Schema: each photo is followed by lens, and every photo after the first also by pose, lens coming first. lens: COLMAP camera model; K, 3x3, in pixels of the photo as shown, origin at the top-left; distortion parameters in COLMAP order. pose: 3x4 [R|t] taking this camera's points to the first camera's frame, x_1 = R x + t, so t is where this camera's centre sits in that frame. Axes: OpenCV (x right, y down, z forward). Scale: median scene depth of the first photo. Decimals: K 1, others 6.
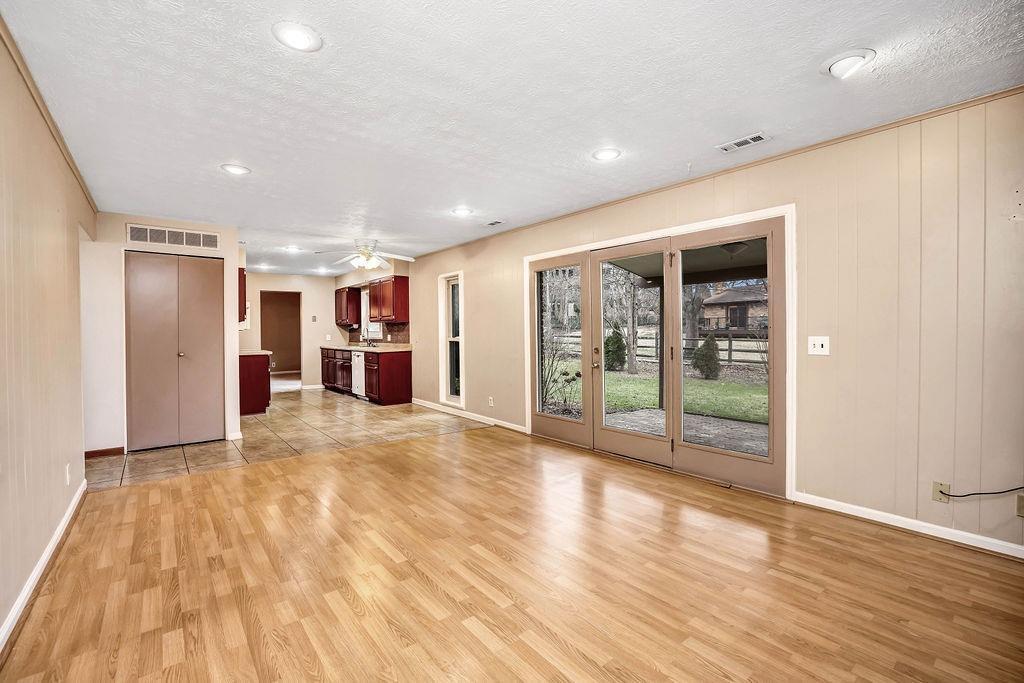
lens RADIAL K [[430.0, 0, 512.0], [0, 430.0, 341.5], [0, 0, 1]] dist [0.001043, 0.000096]
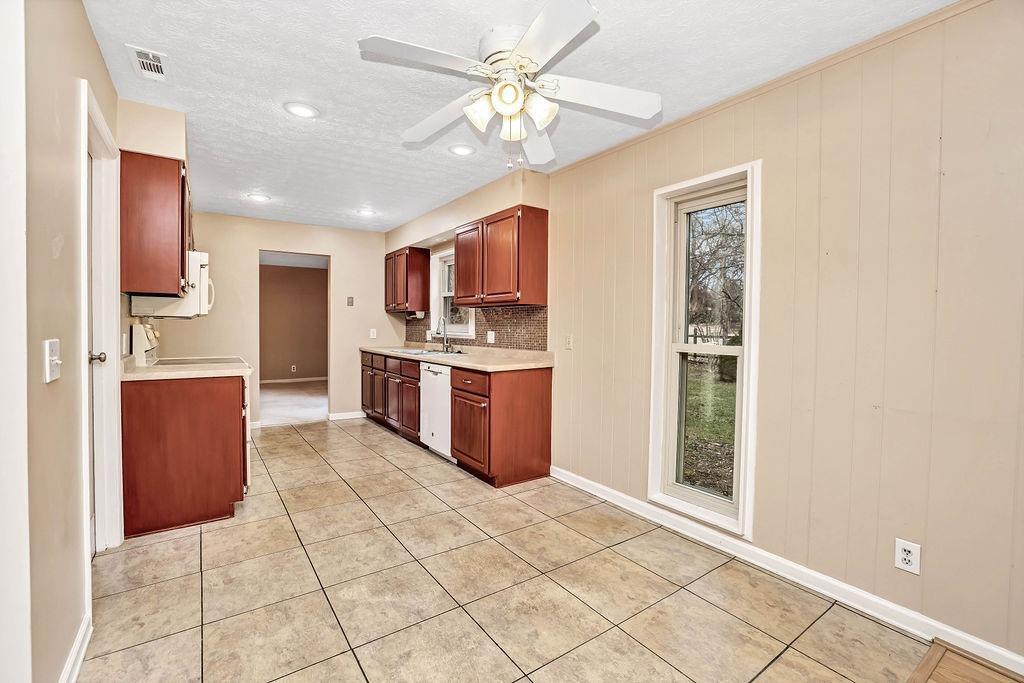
lens RADIAL K [[430.0, 0, 512.0], [0, 430.0, 341.5], [0, 0, 1]] dist [0.001043, 0.000096]
pose [[0.998004, 0.022676, -0.058931, -0.225160], [-0.022147, 0.999708, 0.009621, -0.008839], [0.059132, -0.008297, 0.998216, 0.470797]]
